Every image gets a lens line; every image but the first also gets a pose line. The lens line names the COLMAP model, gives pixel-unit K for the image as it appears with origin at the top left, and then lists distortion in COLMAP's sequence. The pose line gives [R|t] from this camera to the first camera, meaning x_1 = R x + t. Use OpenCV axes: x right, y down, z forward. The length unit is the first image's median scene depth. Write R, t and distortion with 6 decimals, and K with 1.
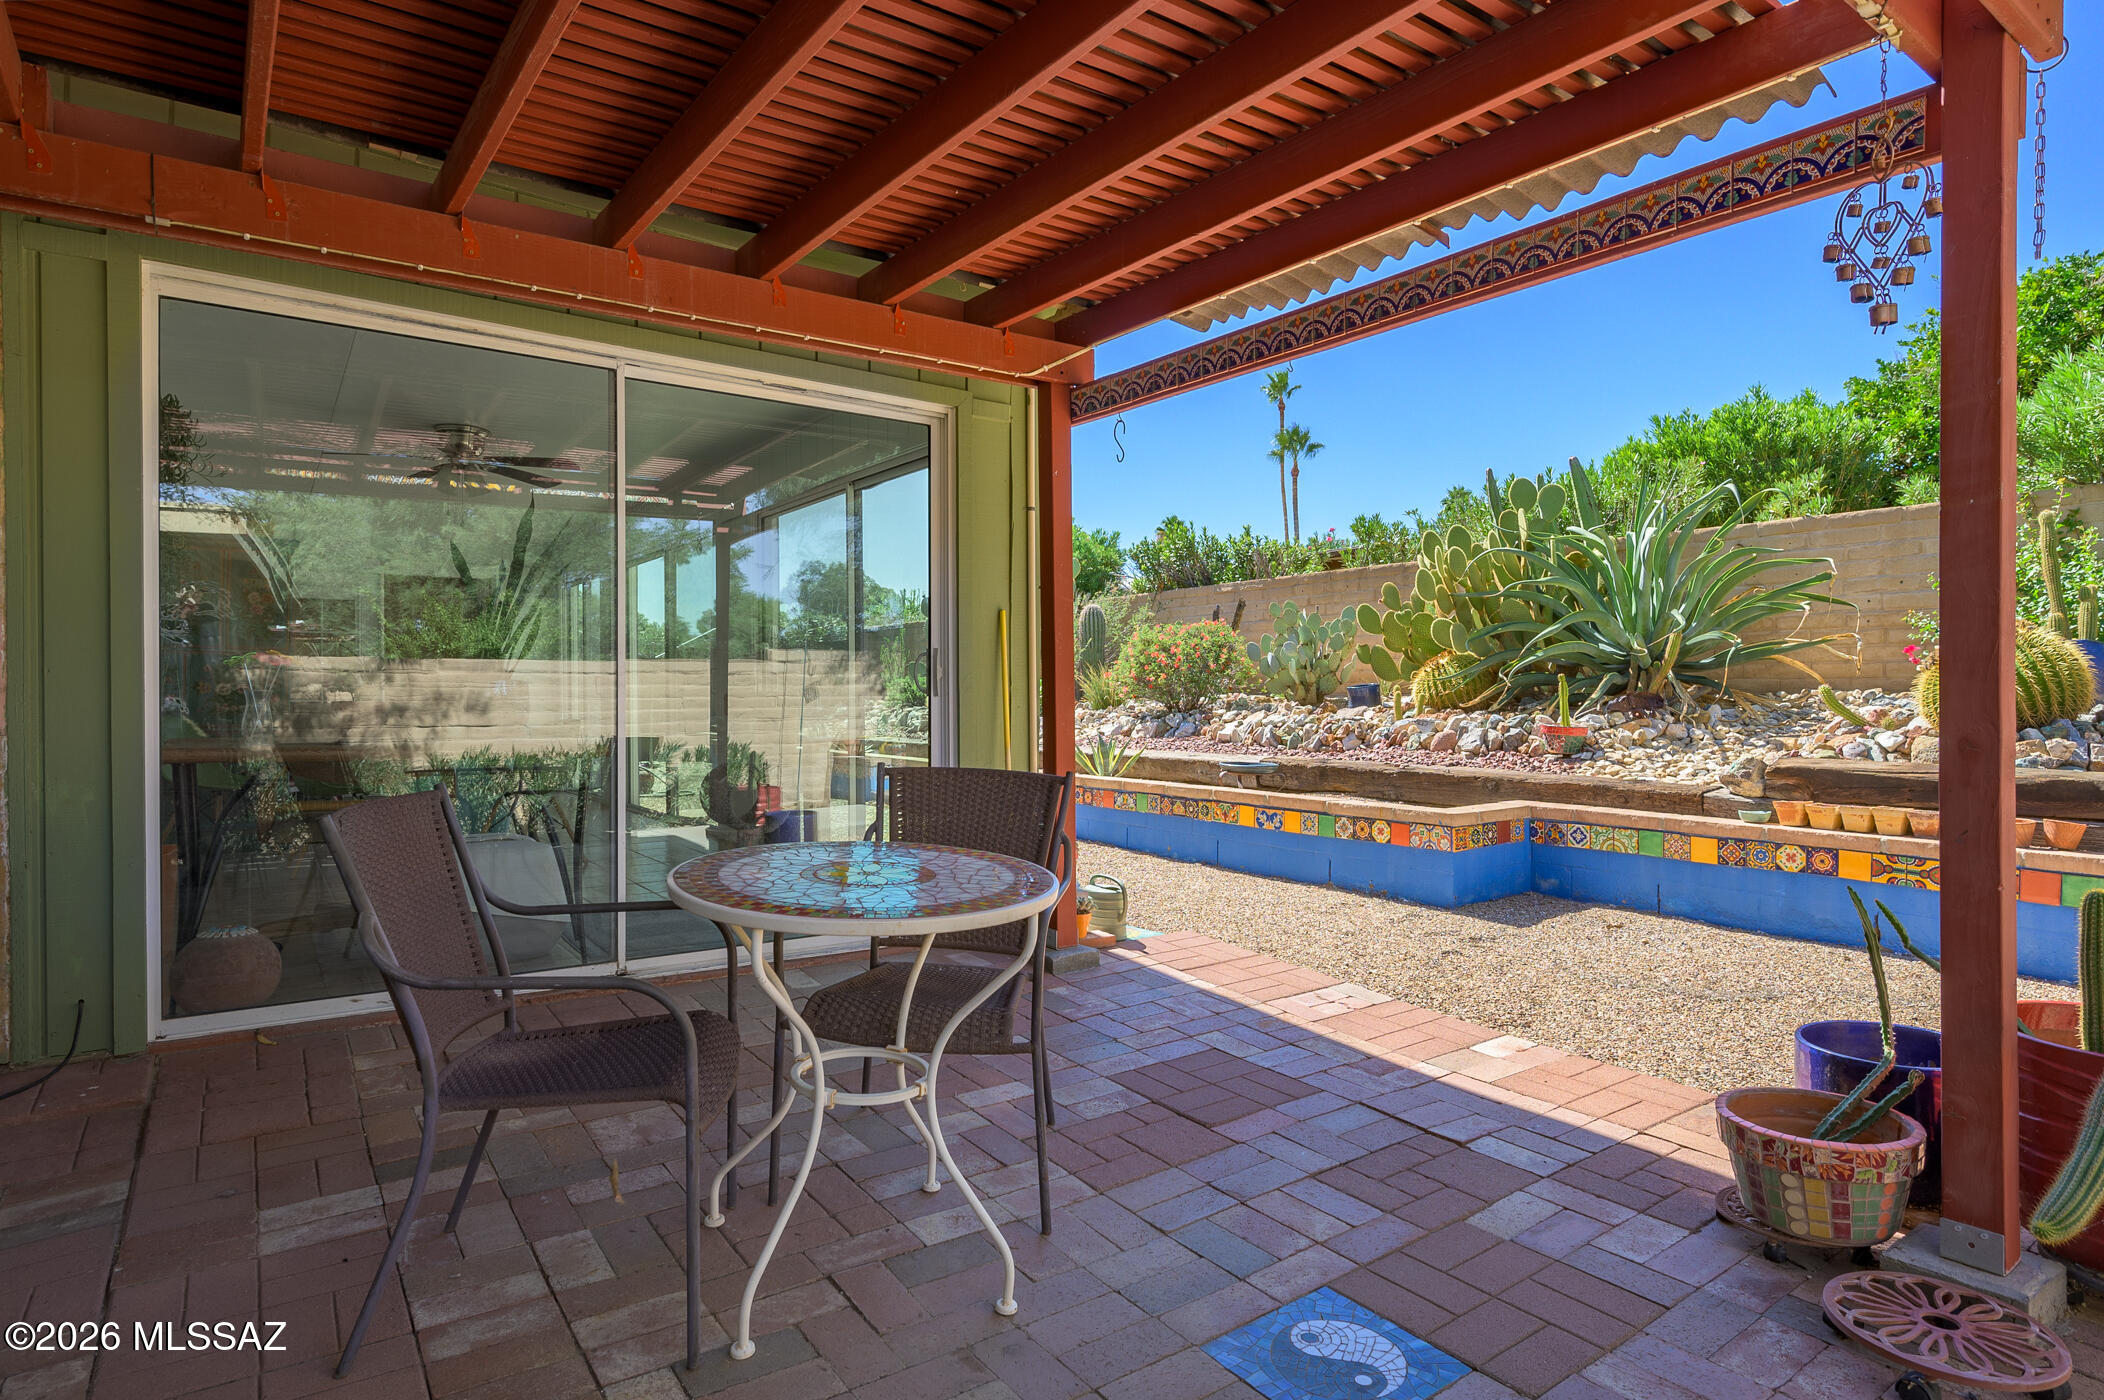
lens RADIAL K [[1152.2, 0, 1051.9], [0, 1152.2, 690.2], [0, 0, 1]] dist [0.001125, -0.000134]
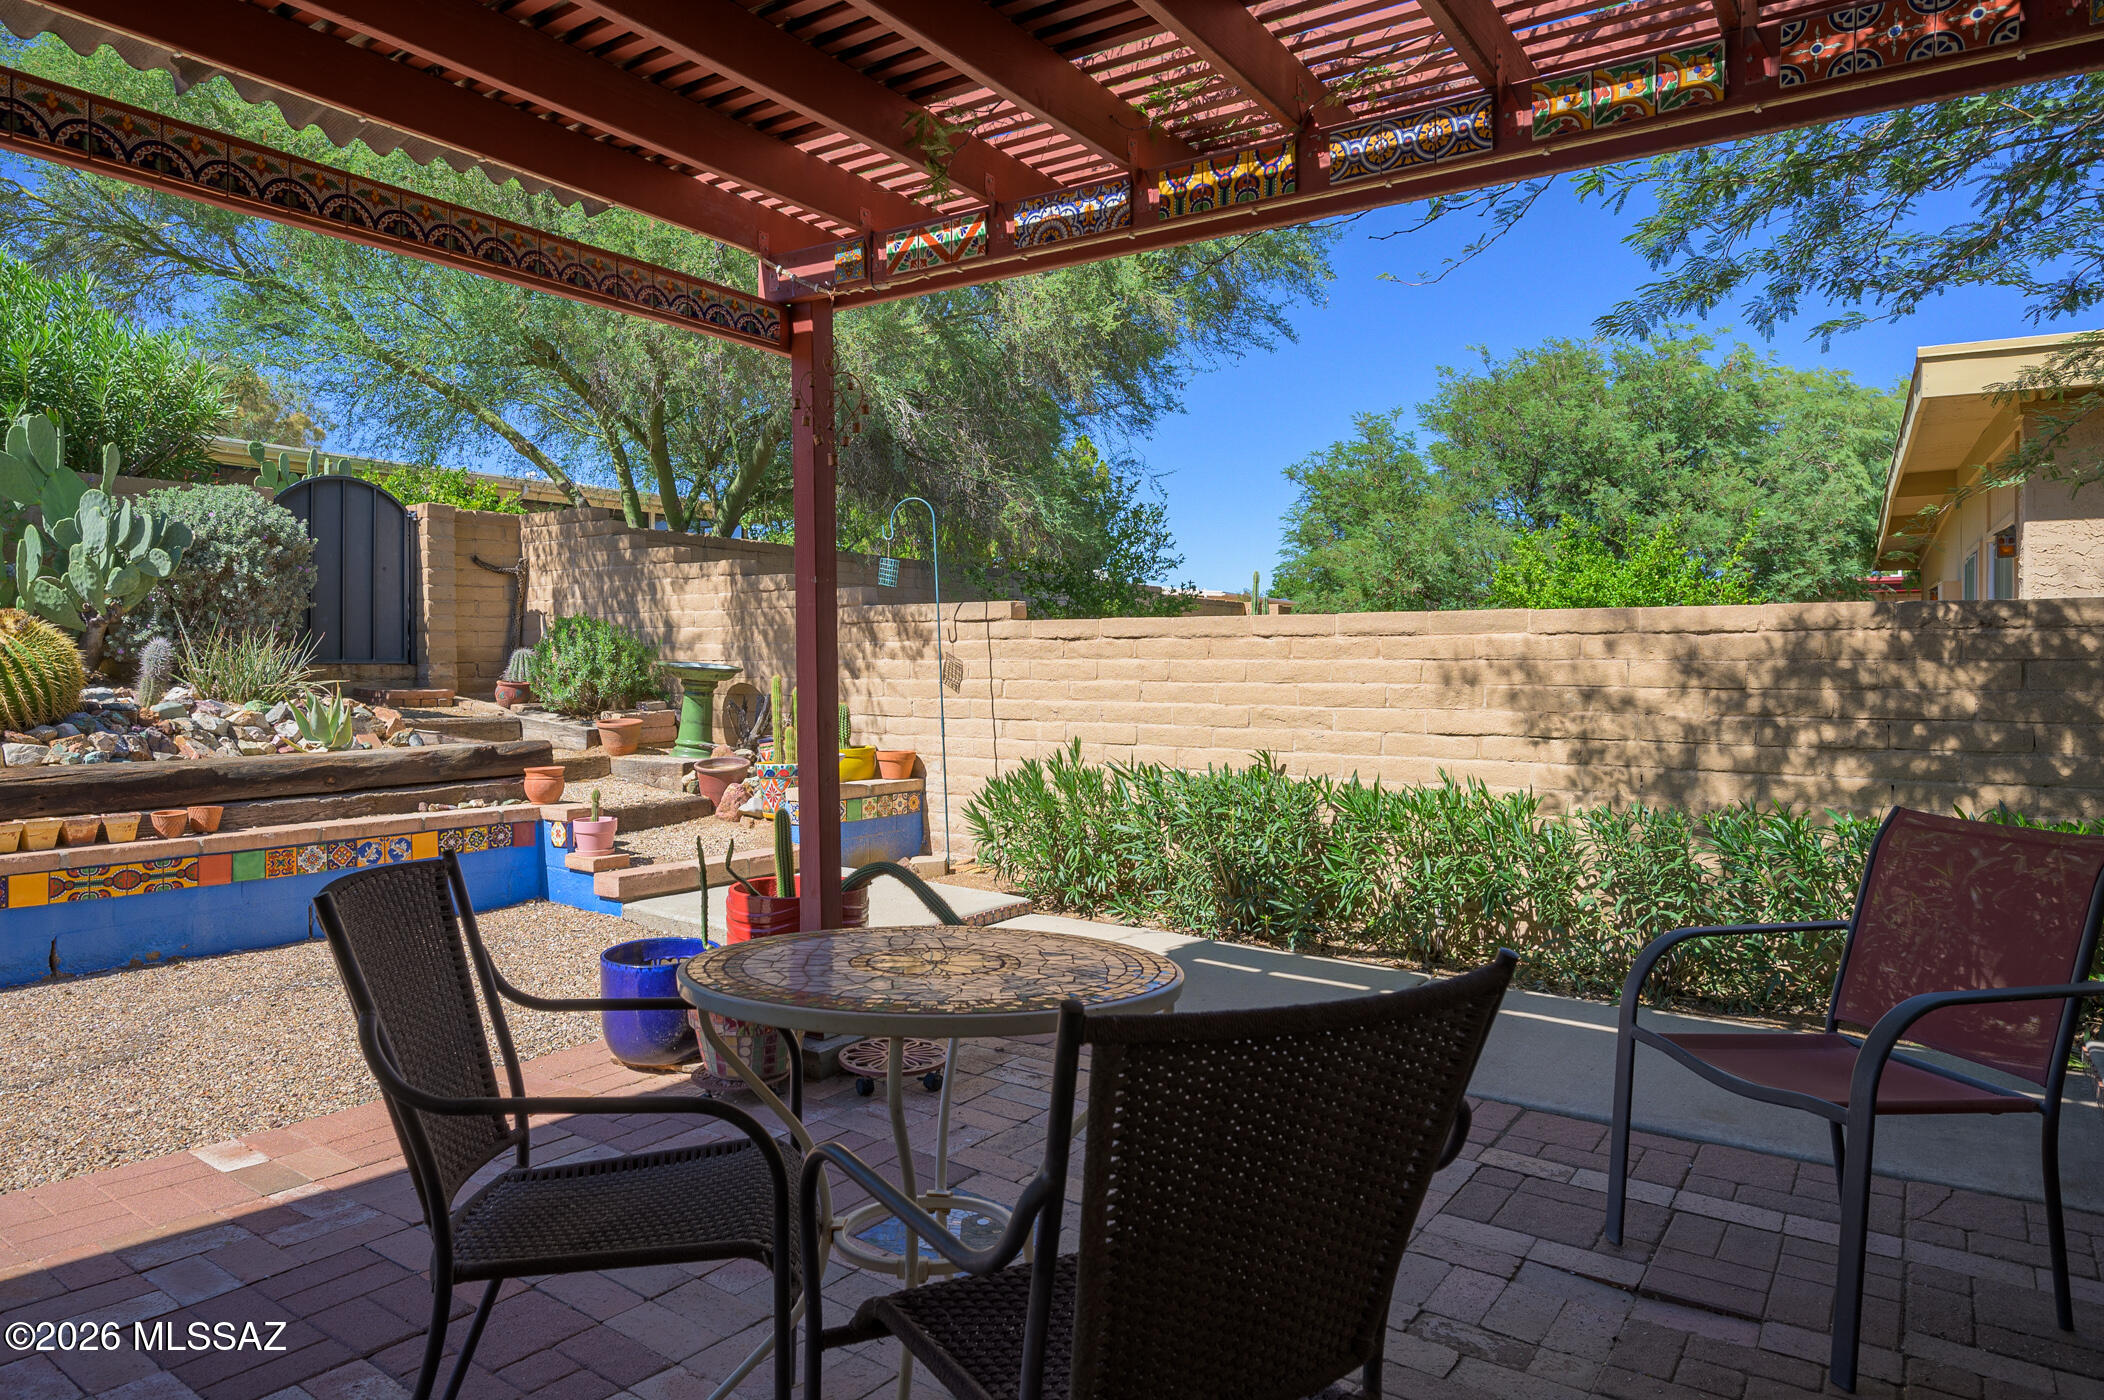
lens RADIAL K [[1302.7, 0, 1053.2], [0, 1302.7, 698.1], [0, 0, 1]] dist [0.000798, 0.000786]
pose [[-0.338664, -0.030523, 0.940412, -0.541887], [-0.004888, 0.999517, 0.030681, -0.030805], [-0.940895, 0.005794, -0.338649, 0.654057]]
